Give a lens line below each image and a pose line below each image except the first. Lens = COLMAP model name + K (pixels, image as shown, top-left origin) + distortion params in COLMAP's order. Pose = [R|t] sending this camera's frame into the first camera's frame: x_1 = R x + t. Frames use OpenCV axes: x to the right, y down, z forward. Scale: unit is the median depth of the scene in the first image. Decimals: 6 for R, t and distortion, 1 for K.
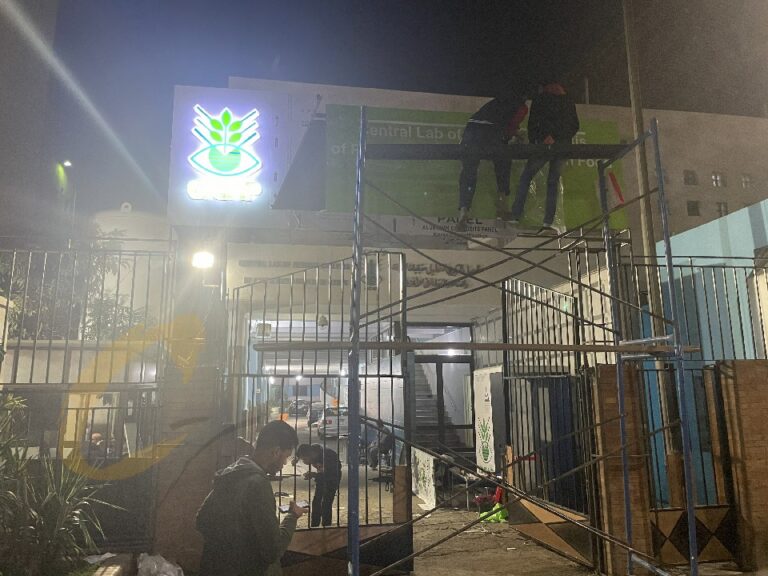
lens RADIAL K [[589.1, 0, 395.2], [0, 589.1, 281.1], [0, 0, 1]] dist [0.044936, -0.043732]
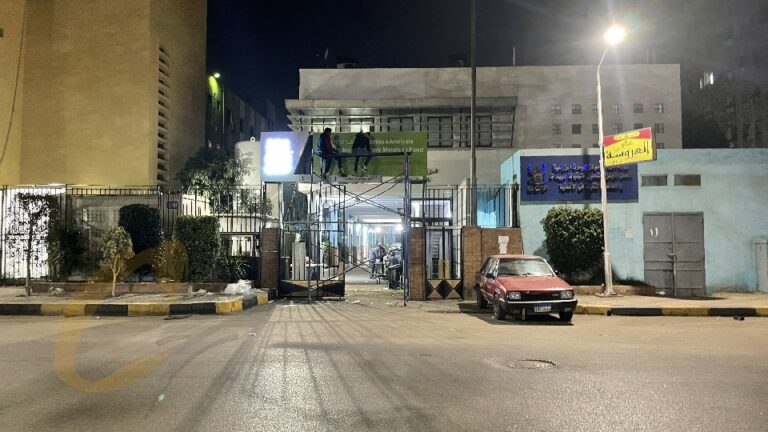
lens RADIAL K [[582.1, 0, 388.1], [0, 582.1, 223.0], [0, 0, 1]] dist [0.003524, -0.004508]
pose [[0.975350, 0.010341, -0.220423, 0.631385], [0.022928, 0.988746, 0.147839, -0.210903], [0.219471, -0.149249, 0.964136, -1.217265]]
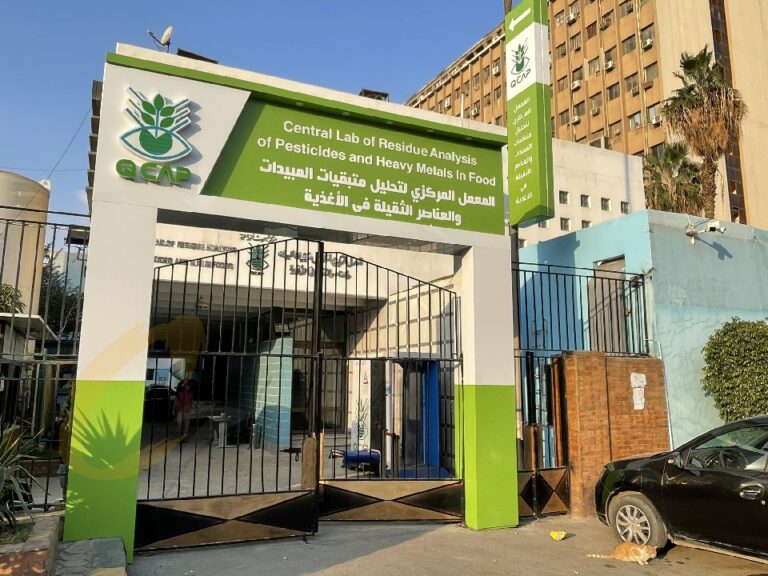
lens RADIAL K [[589.1, 0, 391.0], [0, 589.1, 281.0], [0, 0, 1]] dist [0.044936, -0.043732]
pose [[0.969505, 0.061980, 0.237104, -0.083204], [-0.066021, 0.997776, 0.009133, 0.000914], [-0.236011, -0.024508, 0.971441, -0.081555]]
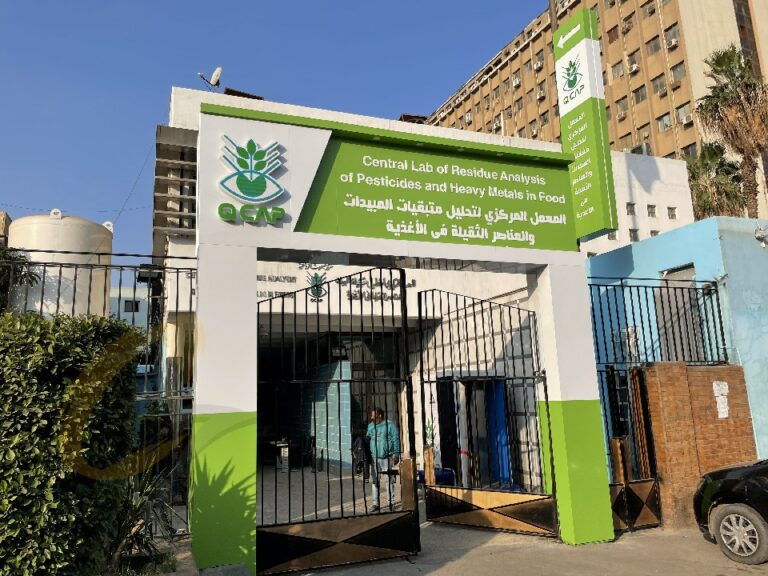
lens RADIAL K [[589.1, 0, 384.8], [0, 589.1, 290.9], [0, 0, 1]] dist [0.044936, -0.043732]
pose [[0.982830, 0.009911, 0.184249, -0.170660], [-0.009508, 0.999950, -0.003075, -0.005911], [-0.184270, 0.001270, 0.982875, -0.088819]]
